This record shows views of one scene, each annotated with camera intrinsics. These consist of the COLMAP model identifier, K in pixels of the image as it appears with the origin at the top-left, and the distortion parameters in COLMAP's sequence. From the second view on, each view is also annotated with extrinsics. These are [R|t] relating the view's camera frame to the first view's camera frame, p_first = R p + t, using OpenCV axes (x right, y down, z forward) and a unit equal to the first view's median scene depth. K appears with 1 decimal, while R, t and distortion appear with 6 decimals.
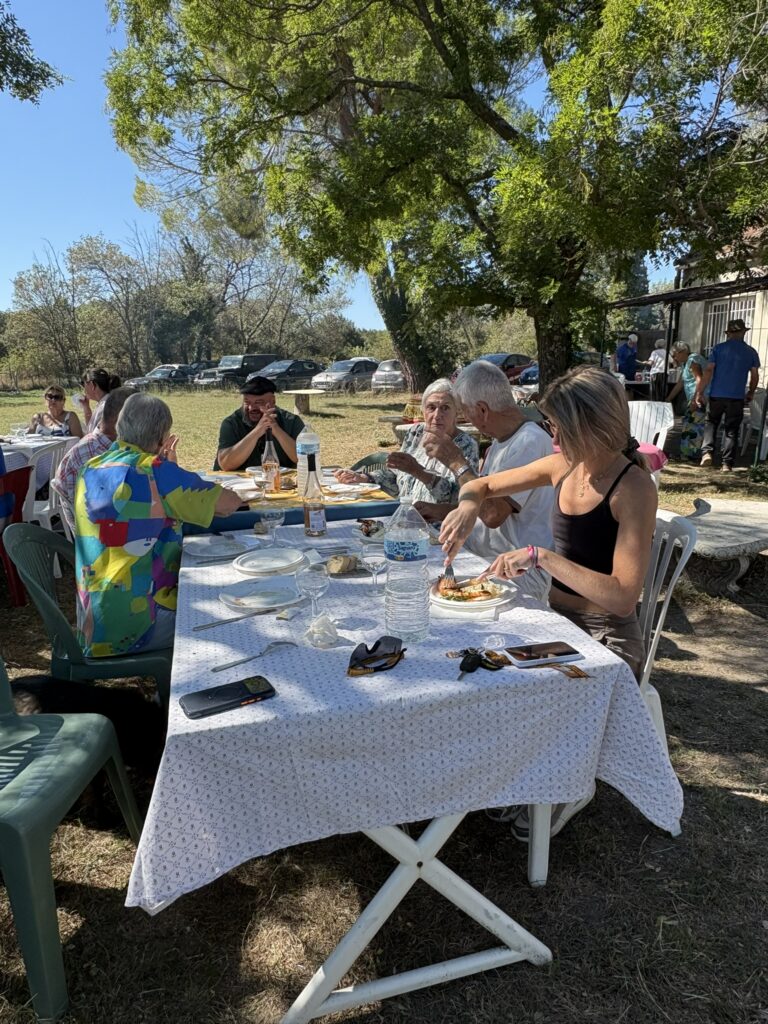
lens RADIAL K [[675.3, 0, 384.0], [0, 675.3, 512.0], [0, 0, 1]] dist [-0.005119, 0.000184]
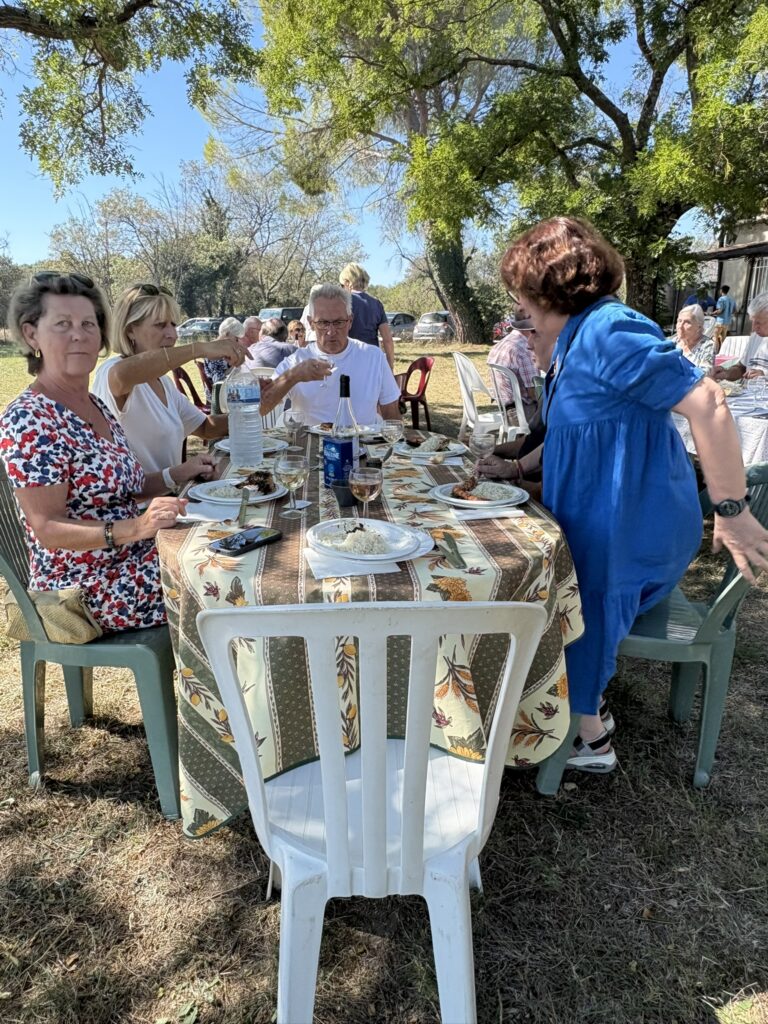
lens RADIAL K [[675.3, 0, 384.0], [0, 675.3, 512.0], [0, 0, 1]] dist [-0.005119, 0.000184]
pose [[0.999814, -0.003367, 0.018969, -0.104364], [0.002228, 0.998210, 0.059762, 0.028417], [-0.019137, -0.059709, 0.998032, -0.086814]]
